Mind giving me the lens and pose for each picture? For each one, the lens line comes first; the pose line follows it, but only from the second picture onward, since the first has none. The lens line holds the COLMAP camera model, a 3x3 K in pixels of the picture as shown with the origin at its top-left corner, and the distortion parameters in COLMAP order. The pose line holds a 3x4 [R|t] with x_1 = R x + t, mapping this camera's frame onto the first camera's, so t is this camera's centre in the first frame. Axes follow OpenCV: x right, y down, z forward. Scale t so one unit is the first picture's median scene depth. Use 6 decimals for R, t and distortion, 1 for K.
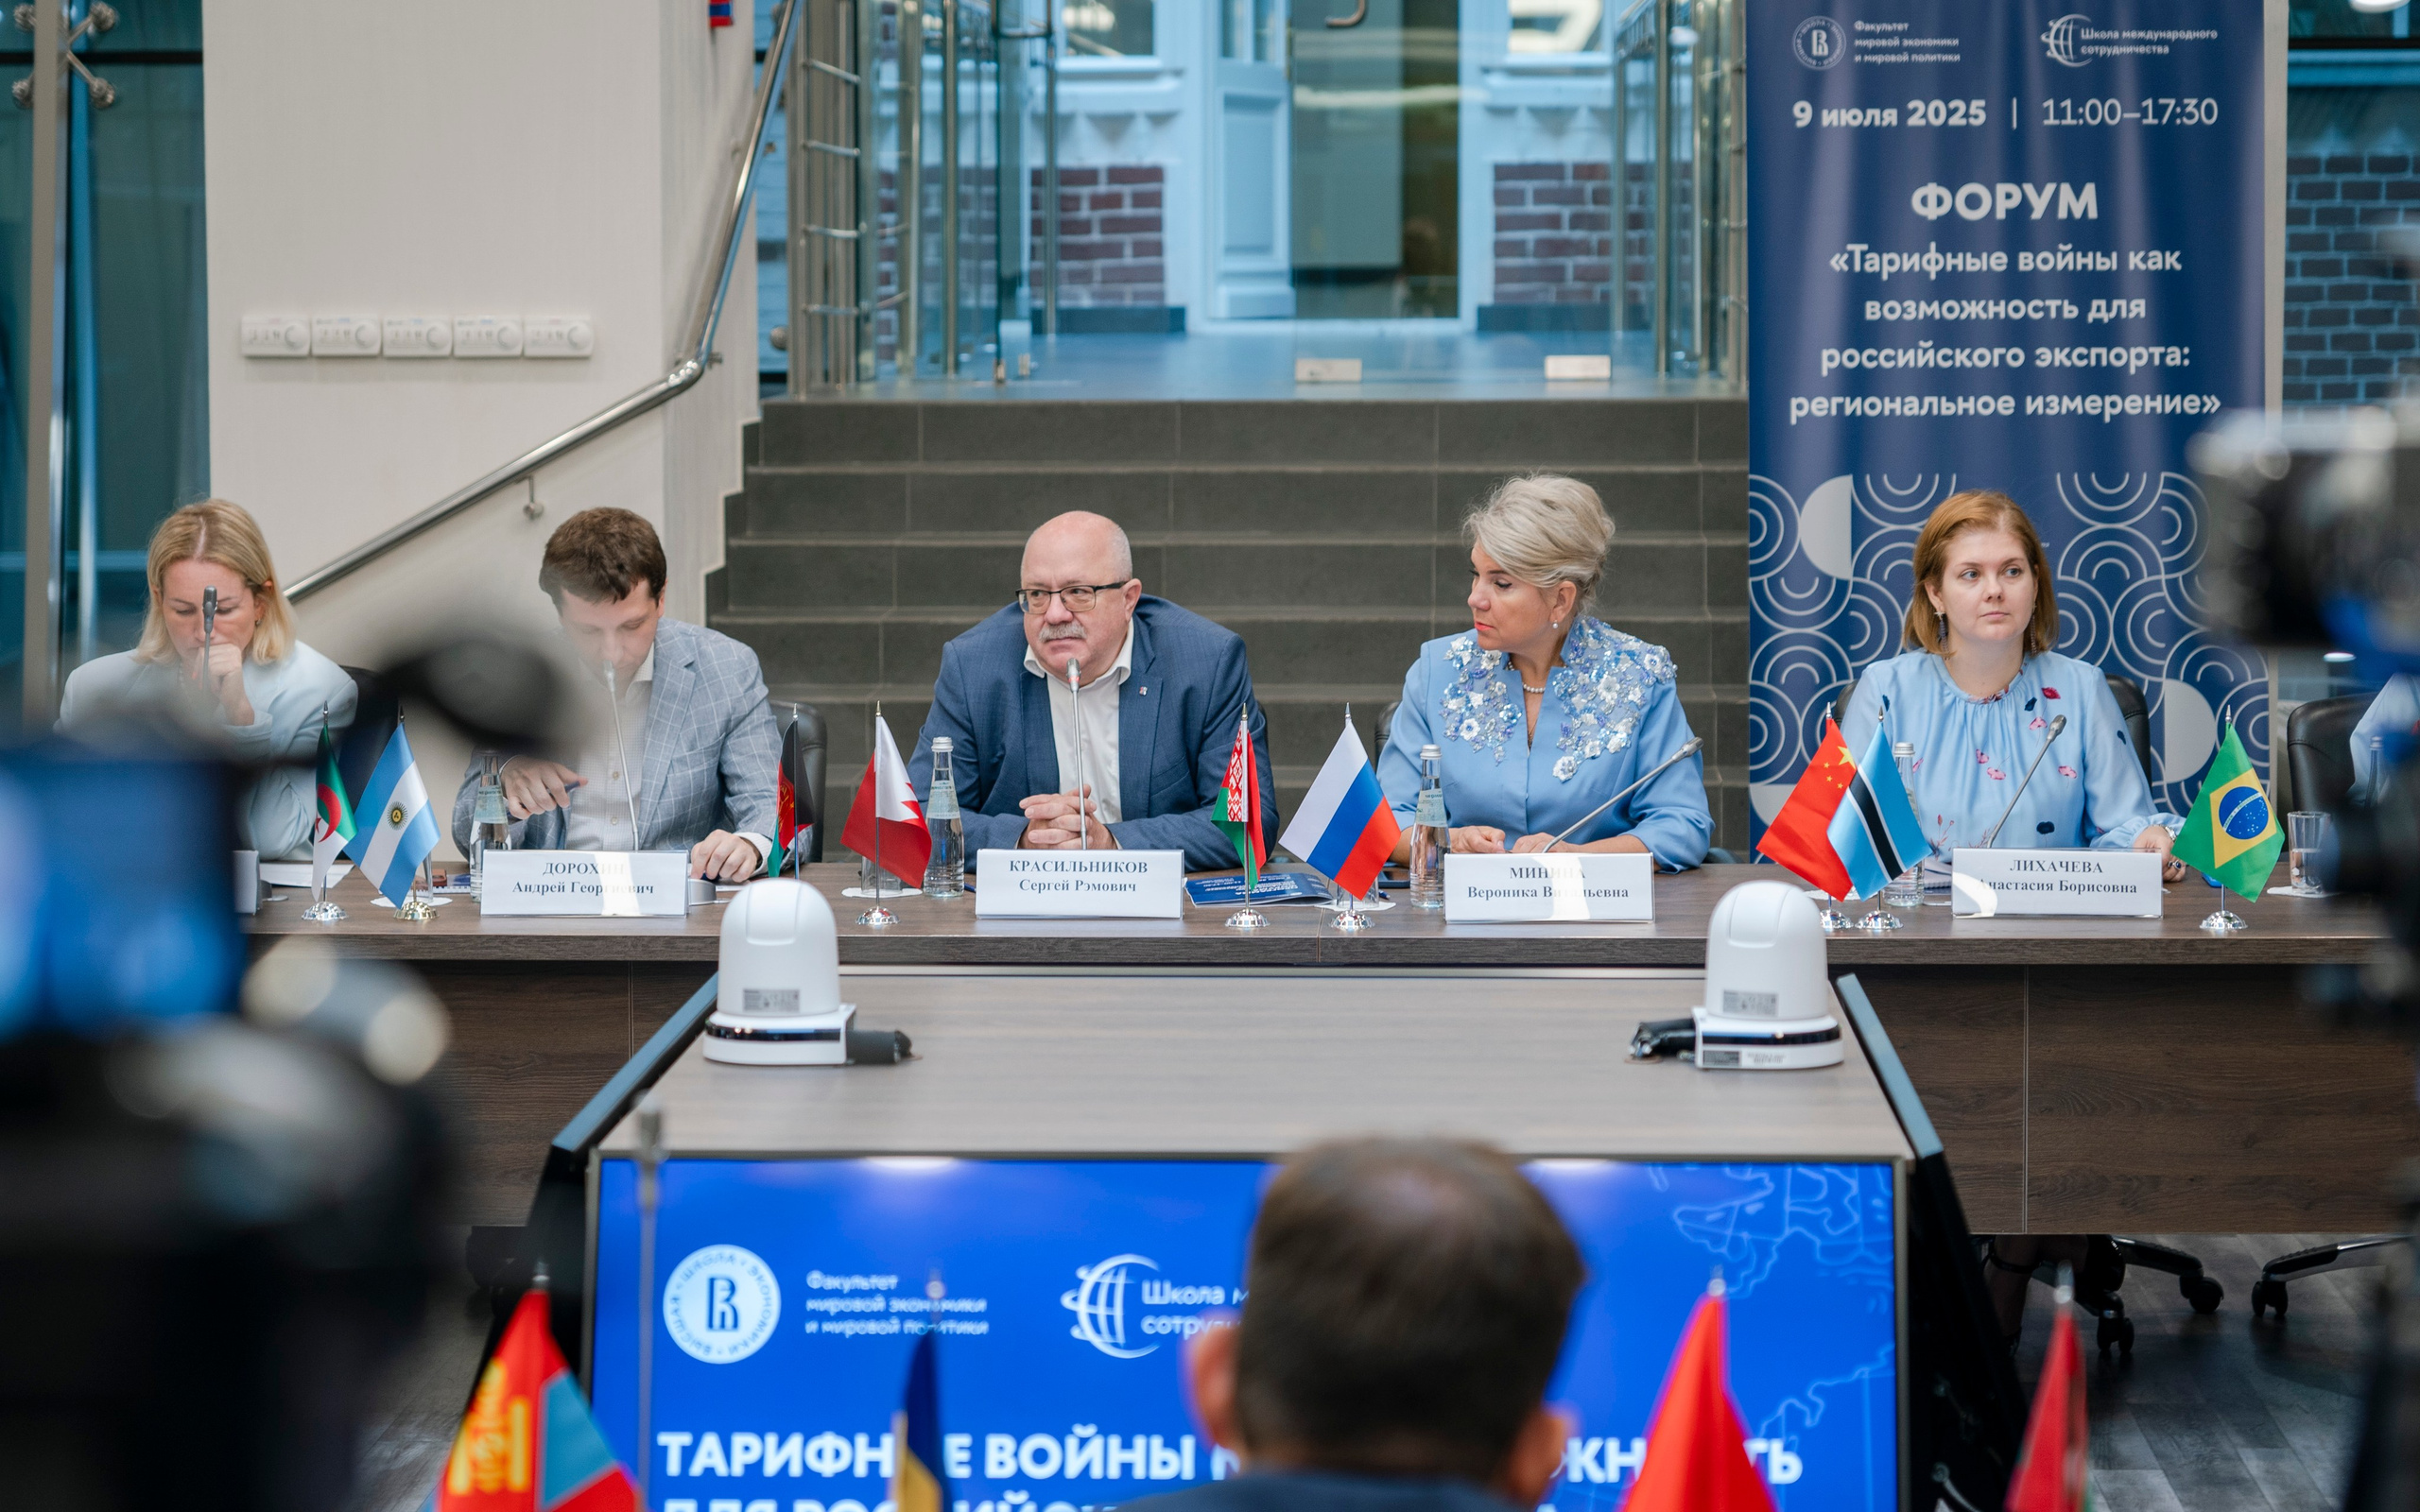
lens RADIAL K [[7116.2, 0, 1205.4], [0, 7116.2, 866.6], [0, 0, 1]] dist [0.066492, -0.889003]
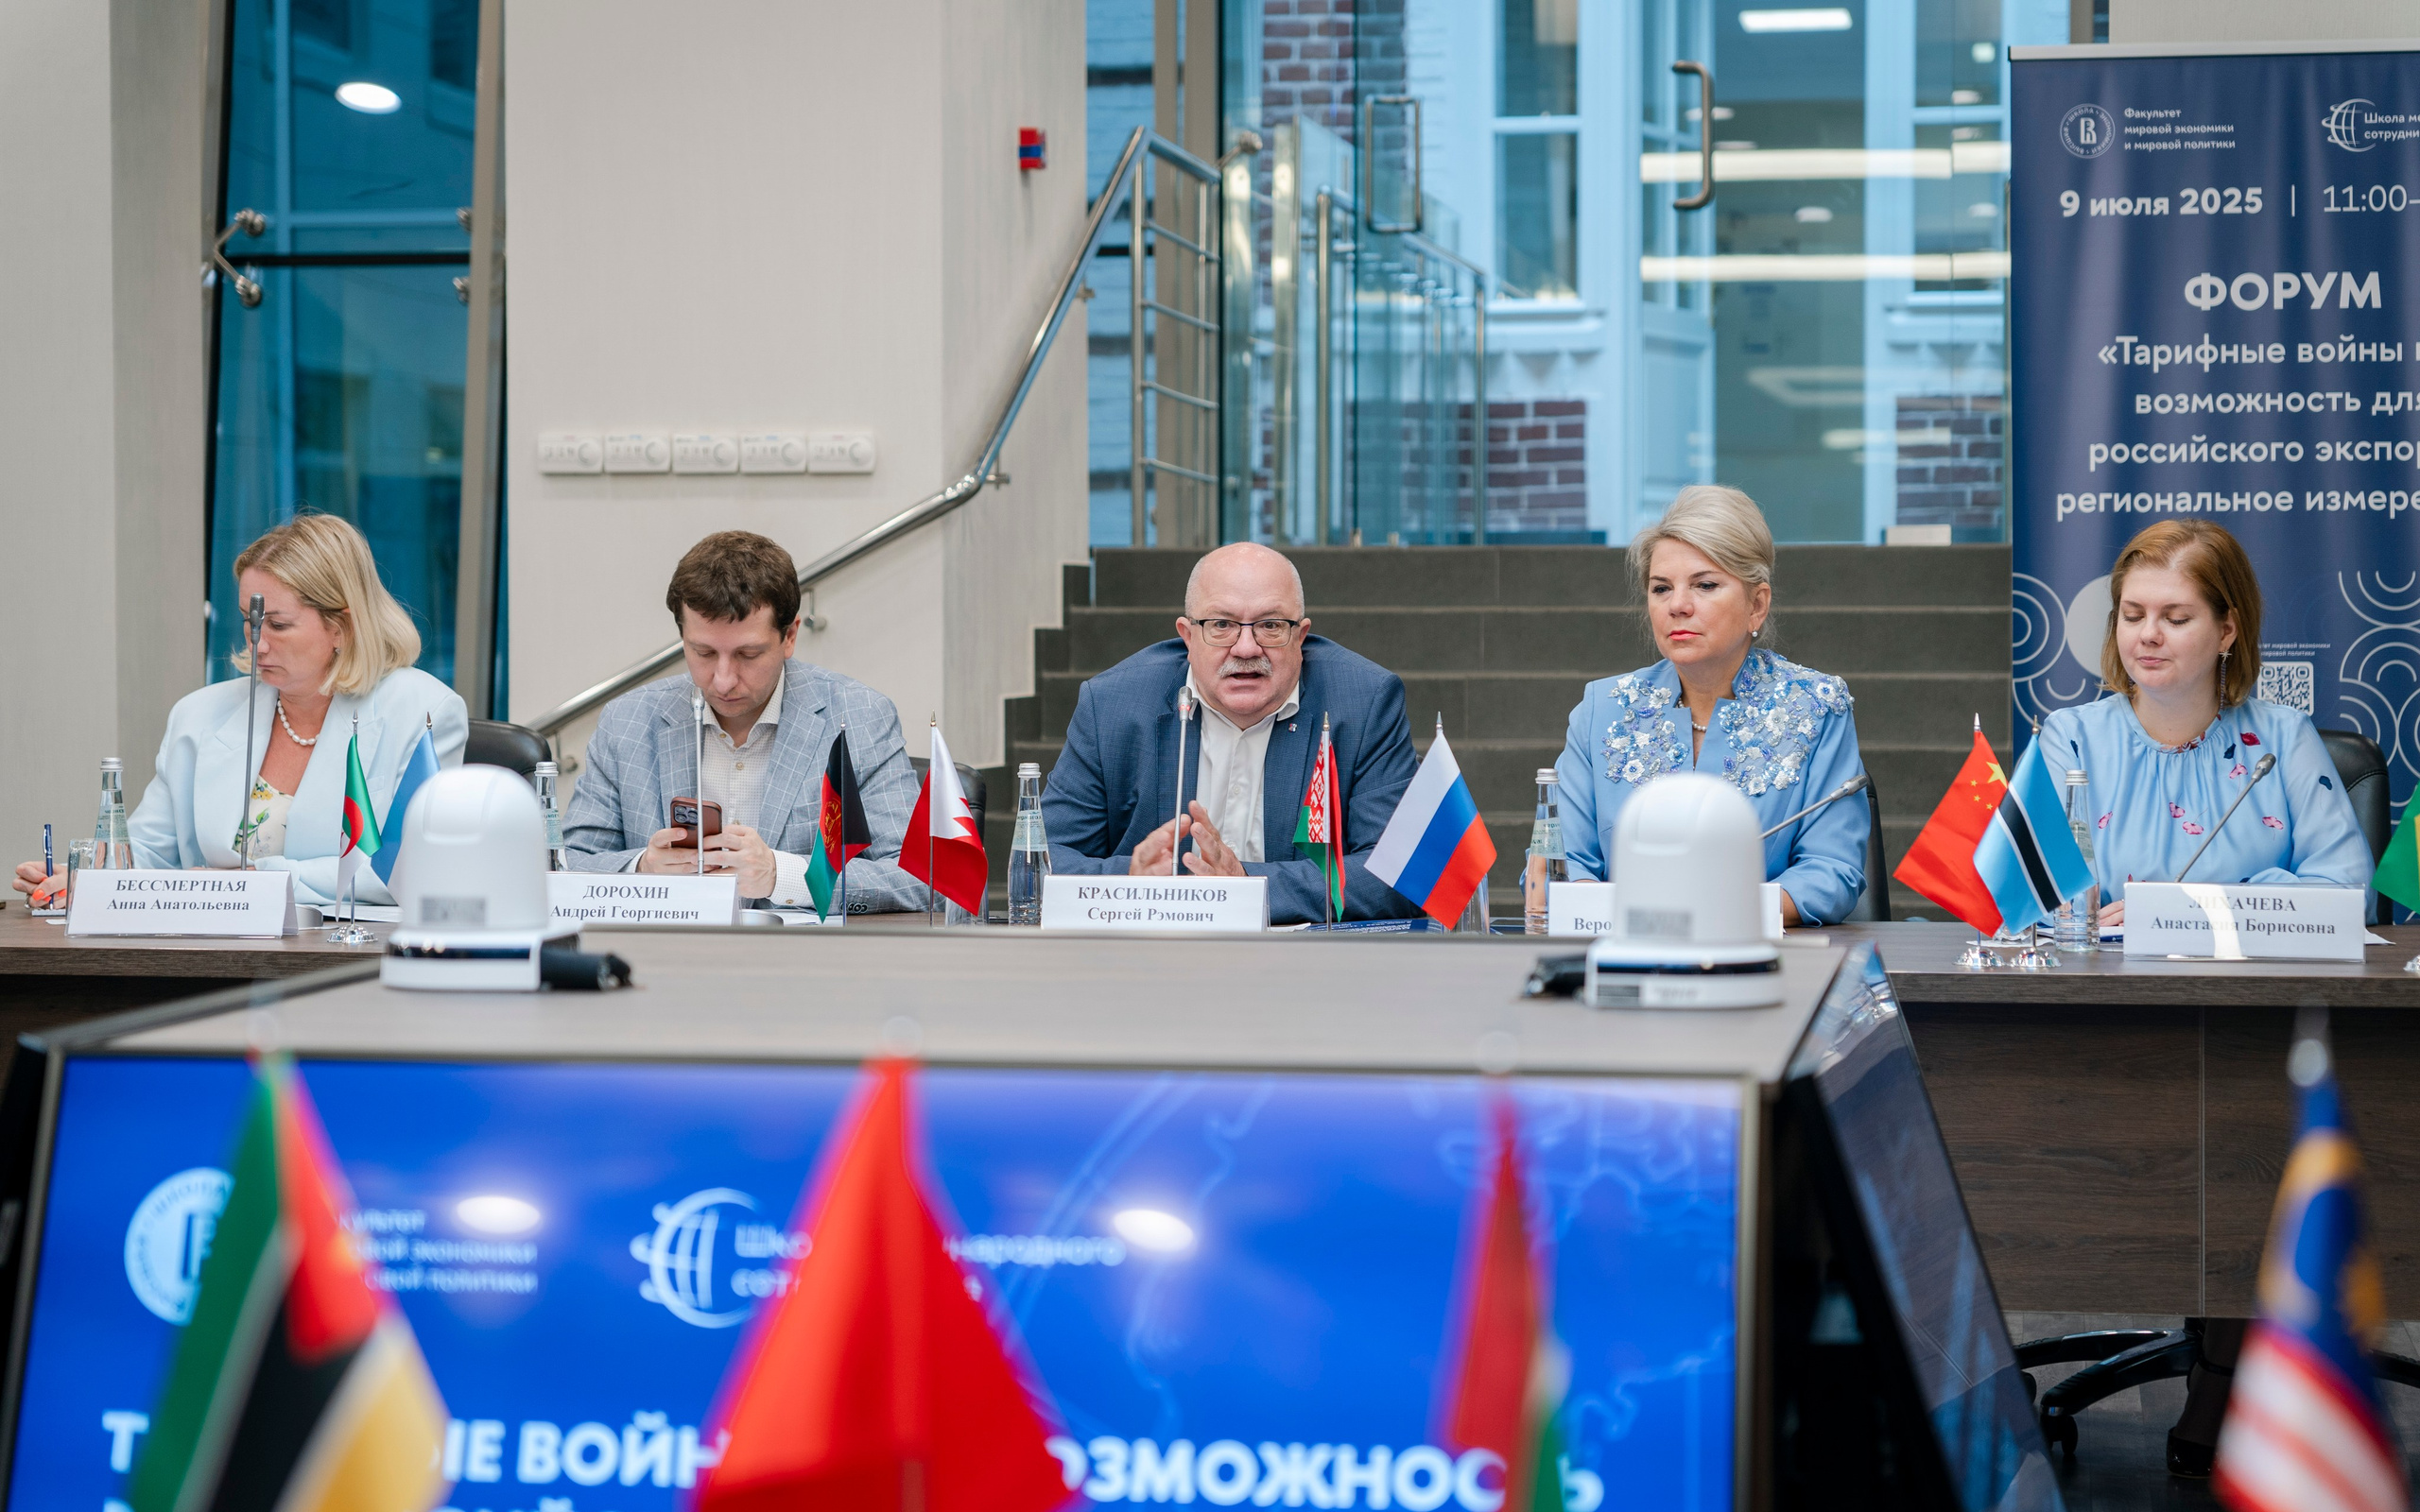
lens RADIAL K [[5572.8, 0, 1079.4], [0, 5572.8, 732.5], [0, 0, 1]] dist [0.025960, 0.290287]
pose [[0.988804, 0.004805, -0.149146, 0.064089], [-0.016911, 0.996651, -0.080009, 0.029574], [0.148262, 0.081636, 0.985573, 0.234287]]
